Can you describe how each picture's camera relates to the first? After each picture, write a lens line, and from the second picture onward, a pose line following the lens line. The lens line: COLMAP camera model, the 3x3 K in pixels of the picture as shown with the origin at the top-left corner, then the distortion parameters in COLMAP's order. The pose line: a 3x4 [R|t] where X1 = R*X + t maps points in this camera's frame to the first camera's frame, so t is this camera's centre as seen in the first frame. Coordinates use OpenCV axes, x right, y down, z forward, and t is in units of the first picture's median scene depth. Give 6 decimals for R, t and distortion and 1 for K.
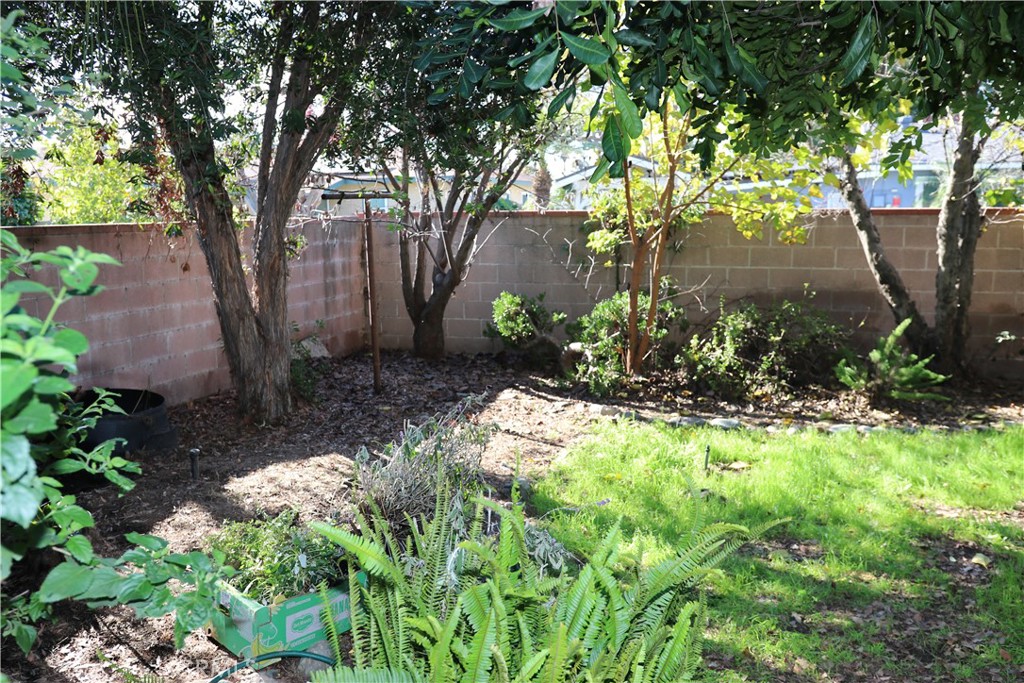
lens RADIAL K [[857.0, 0, 512.4], [0, 857.0, 340.7], [0, 0, 1]] dist [-0.005711, -0.001058]
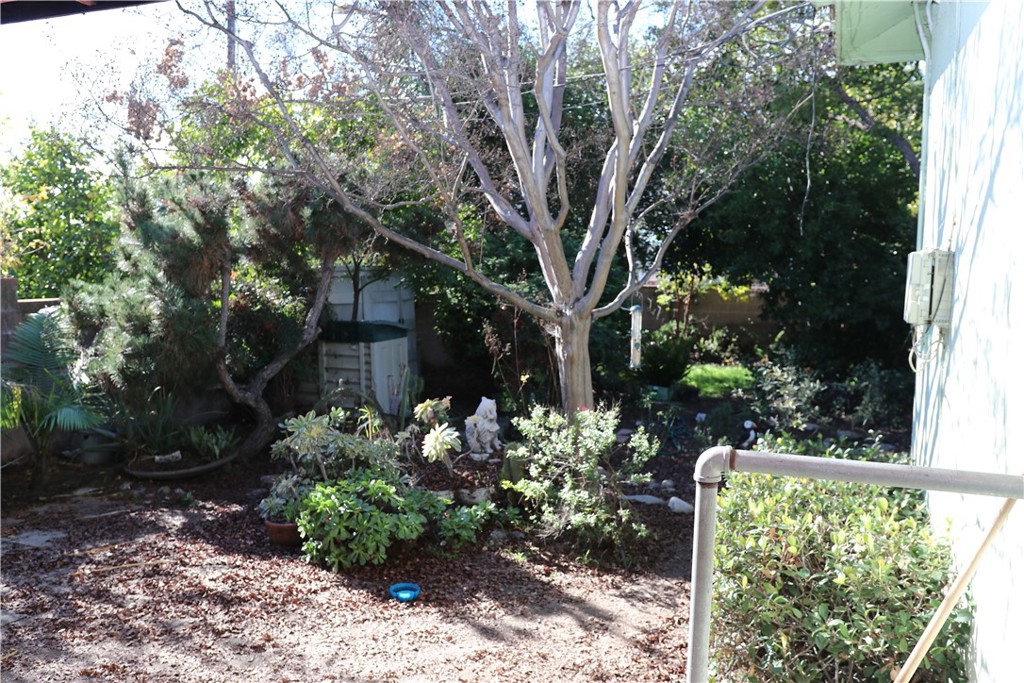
lens RADIAL K [[857.0, 0, 512.3], [0, 857.0, 342.6], [0, 0, 1]] dist [-0.005711, -0.001058]
pose [[0.998844, 0.028332, -0.038826, -0.230698], [-0.030761, 0.997510, -0.063461, 0.173470], [0.036931, 0.064582, 0.997229, -1.435079]]
